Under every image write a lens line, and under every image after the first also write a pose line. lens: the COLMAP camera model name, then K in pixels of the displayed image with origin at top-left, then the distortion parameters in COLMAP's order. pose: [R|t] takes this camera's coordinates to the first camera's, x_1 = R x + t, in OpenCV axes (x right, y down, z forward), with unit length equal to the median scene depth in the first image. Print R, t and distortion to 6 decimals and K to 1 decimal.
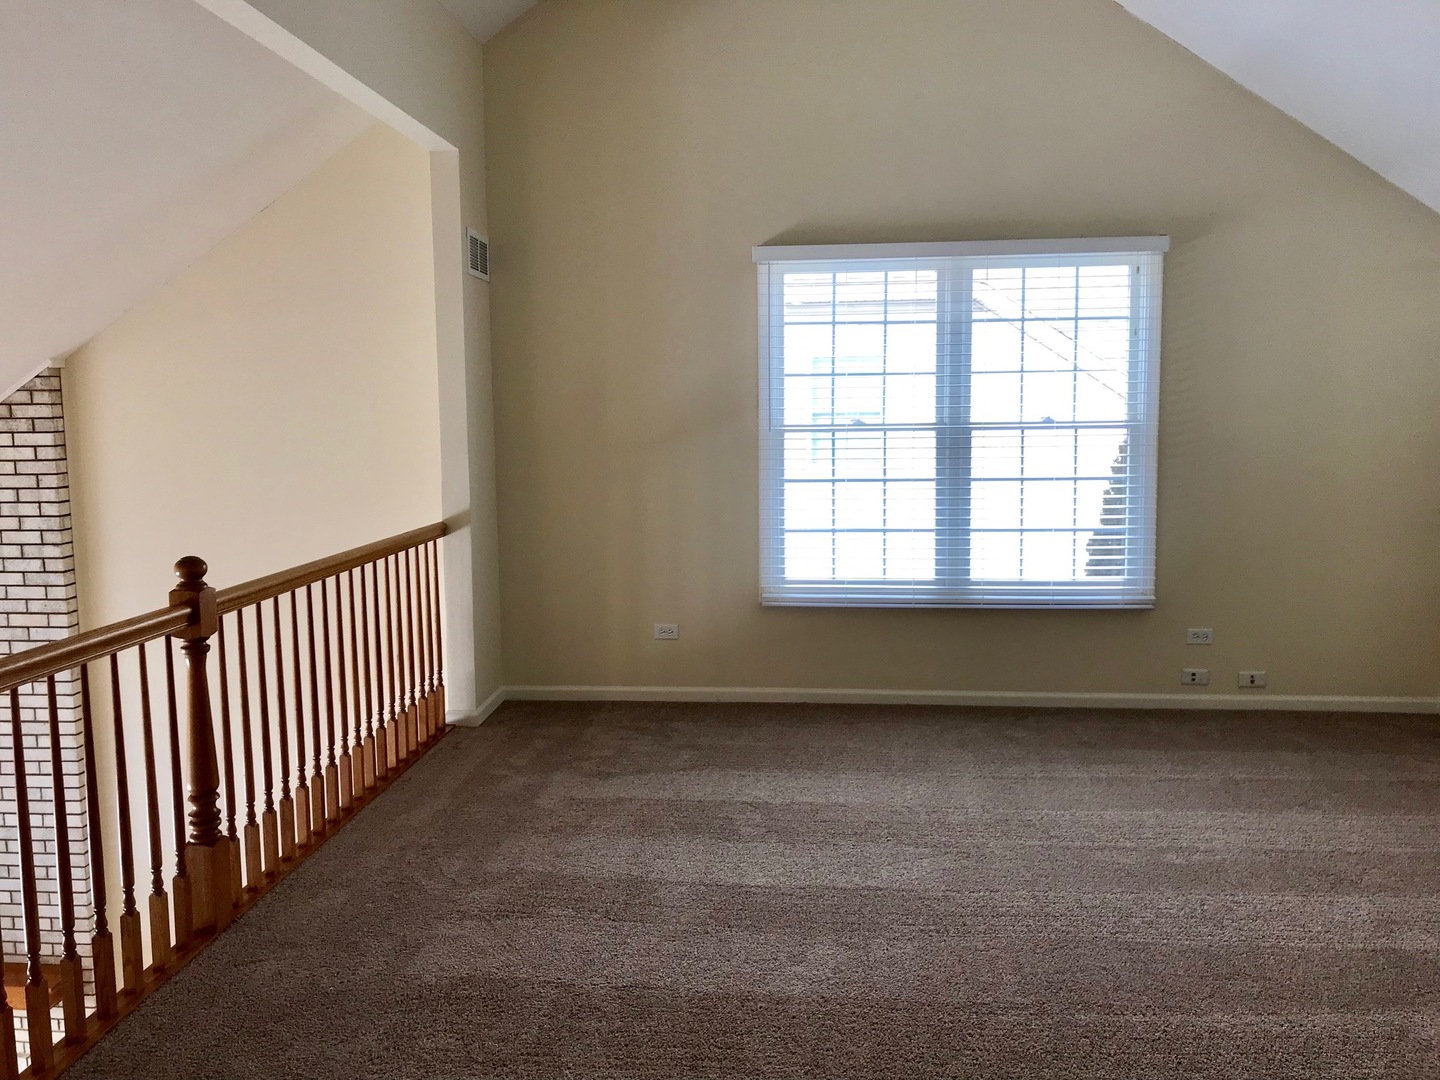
lens RADIAL K [[1179.2, 0, 720.9], [0, 1179.2, 523.3], [0, 0, 1]] dist [0.033198, -0.008268]
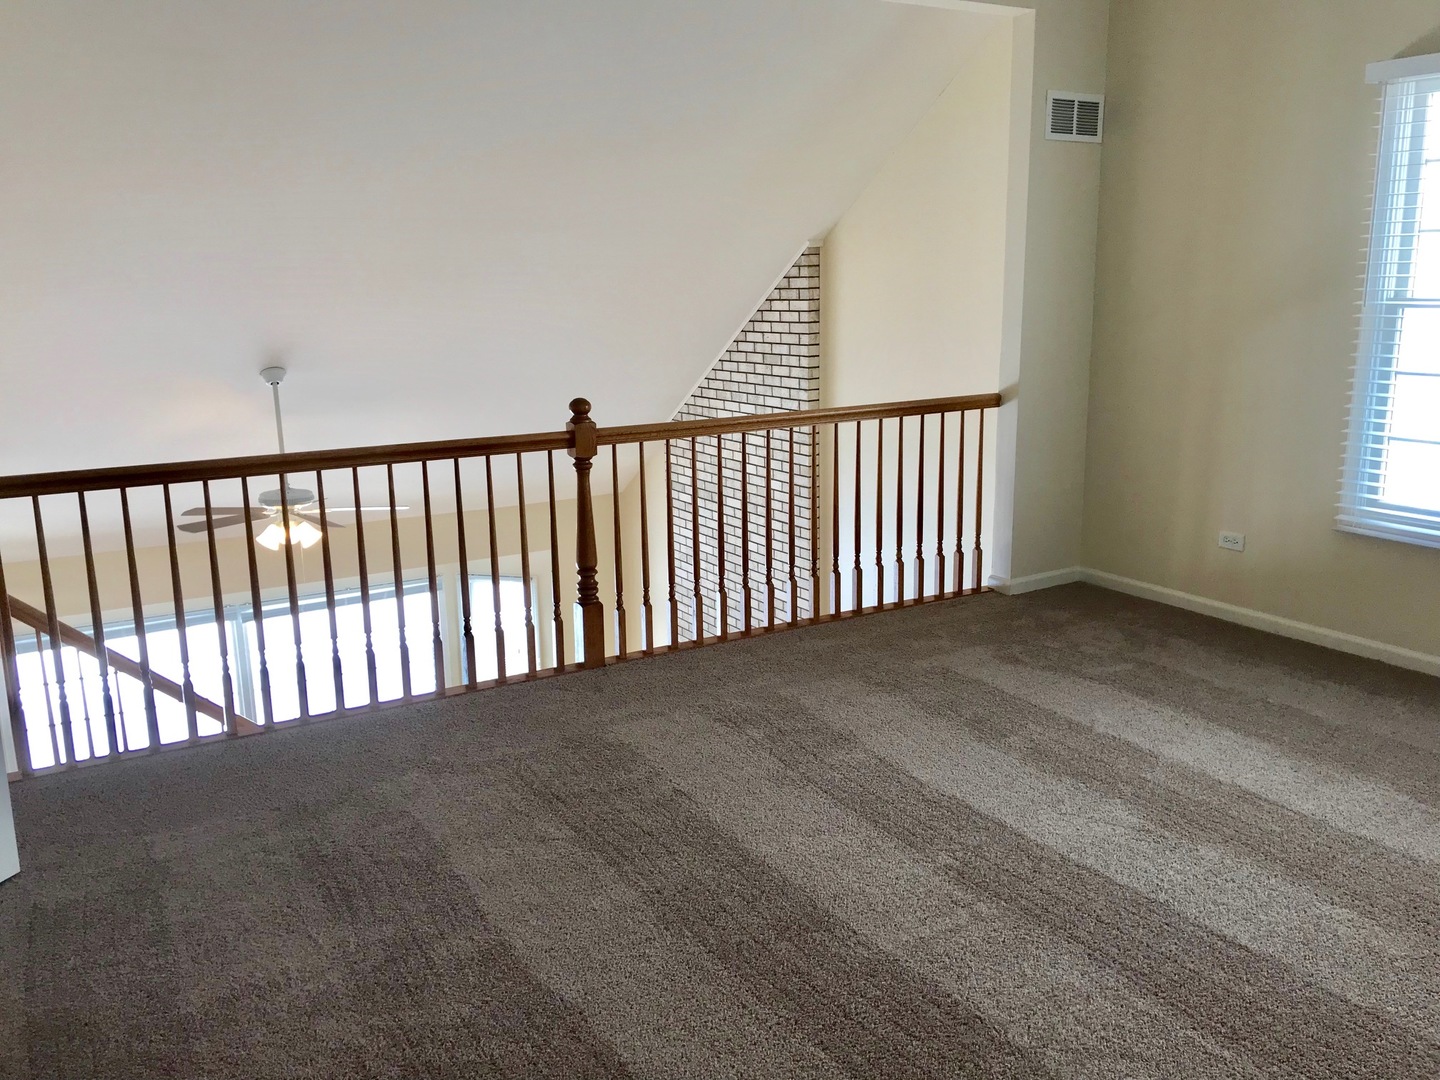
lens RADIAL K [[1171.5, 0, 720.0], [0, 1171.5, 540.0], [0, 0, 1]] dist [0.155358, -0.467550]
pose [[0.581527, 0.175927, -0.794277, 0.463689], [-0.070839, 0.983579, 0.165992, -0.029445], [0.810437, -0.040263, 0.584441, 0.197716]]
